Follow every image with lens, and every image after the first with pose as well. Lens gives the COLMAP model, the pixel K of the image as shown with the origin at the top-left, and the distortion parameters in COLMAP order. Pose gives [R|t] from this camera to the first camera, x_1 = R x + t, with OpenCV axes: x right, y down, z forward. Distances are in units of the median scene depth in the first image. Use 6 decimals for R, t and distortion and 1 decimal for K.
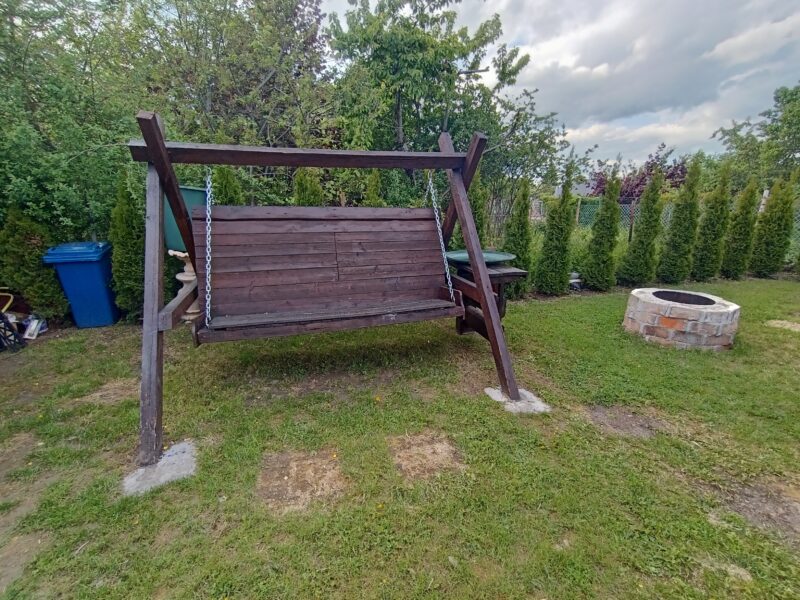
lens RADIAL K [[366.8, 0, 407.1], [0, 366.8, 301.1], [0, 0, 1]] dist [-0.004378, 0.001078]
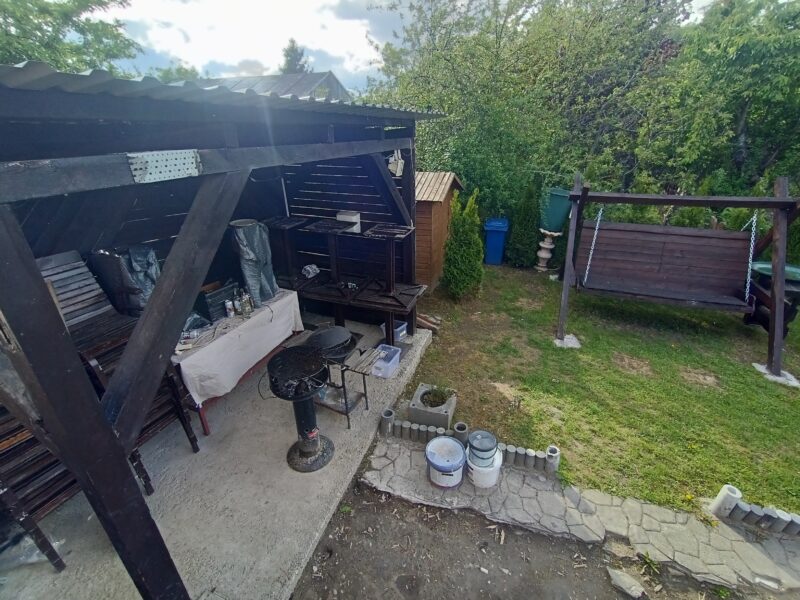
lens RADIAL K [[366.8, 0, 404.3], [0, 366.8, 298.8], [0, 0, 1]] dist [-0.004378, 0.001078]
pose [[0.786118, 0.249494, -0.565484, -0.122225], [-0.153978, 0.965116, 0.211758, -0.107284], [0.598590, -0.079394, 0.797112, -0.957321]]
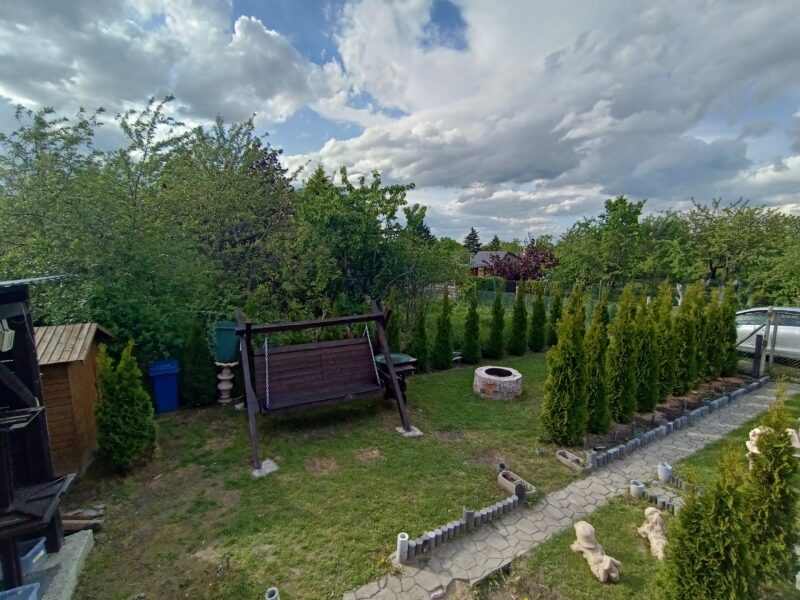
lens RADIAL K [[366.8, 0, 404.4], [0, 366.8, 297.0], [0, 0, 1]] dist [-0.004378, 0.001078]
pose [[0.986006, -0.027118, 0.164490, -0.061026], [0.051880, 0.987601, -0.148167, -0.172442], [-0.158433, 0.154628, 0.975187, -1.072191]]
